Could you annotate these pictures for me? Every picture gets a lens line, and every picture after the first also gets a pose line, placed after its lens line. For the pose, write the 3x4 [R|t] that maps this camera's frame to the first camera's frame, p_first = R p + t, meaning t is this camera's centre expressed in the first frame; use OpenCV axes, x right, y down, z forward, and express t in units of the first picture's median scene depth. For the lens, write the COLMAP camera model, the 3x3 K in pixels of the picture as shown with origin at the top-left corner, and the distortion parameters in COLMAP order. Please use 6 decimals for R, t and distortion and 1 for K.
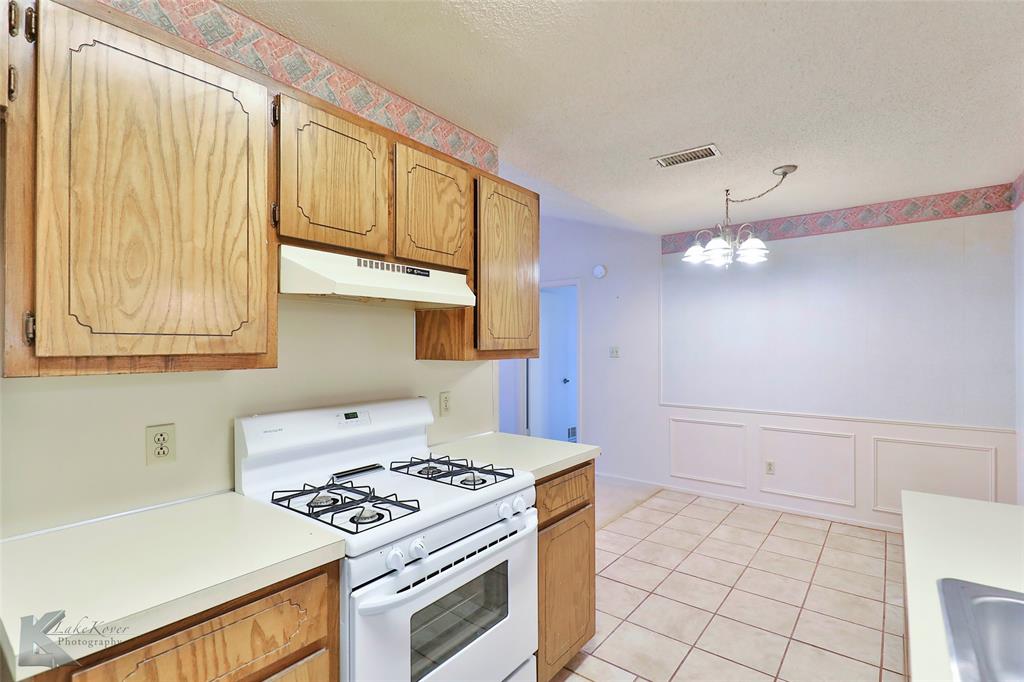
lens RADIAL K [[489.6, 0, 508.7], [0, 489.6, 344.8], [0, 0, 1]] dist [0.017717, -0.006398]
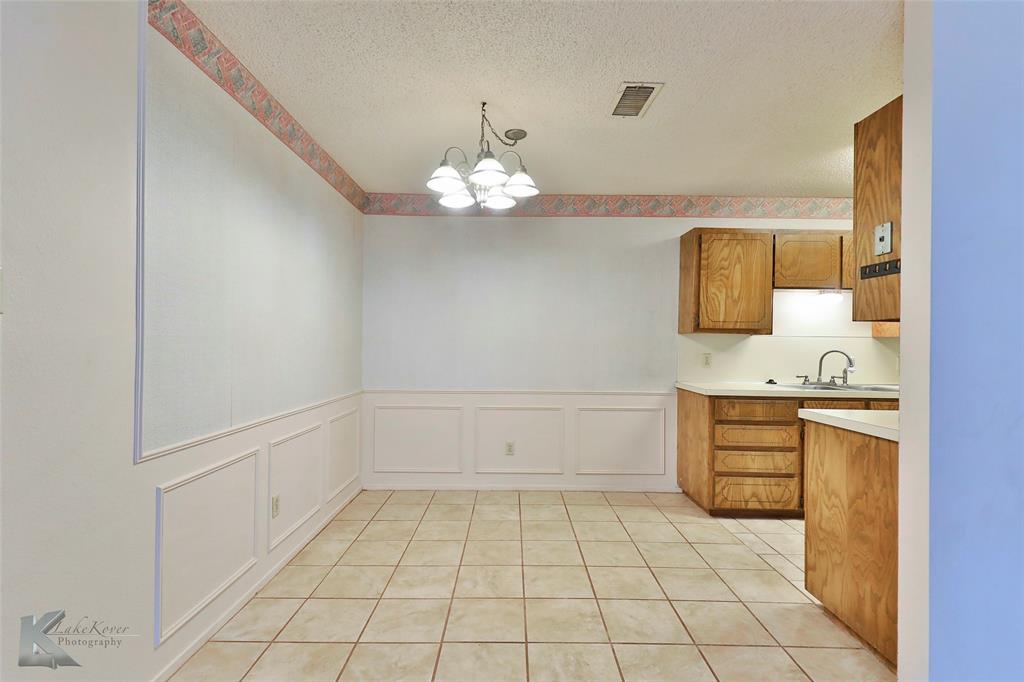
lens RADIAL K [[489.6, 0, 509.9], [0, 489.6, 347.1], [0, 0, 1]] dist [0.017717, -0.006398]
pose [[-0.616006, -0.009049, 0.787690, -0.175868], [-0.014625, 0.999893, 0.000050, 0.056842], [-0.787606, -0.011490, -0.616072, 1.454559]]
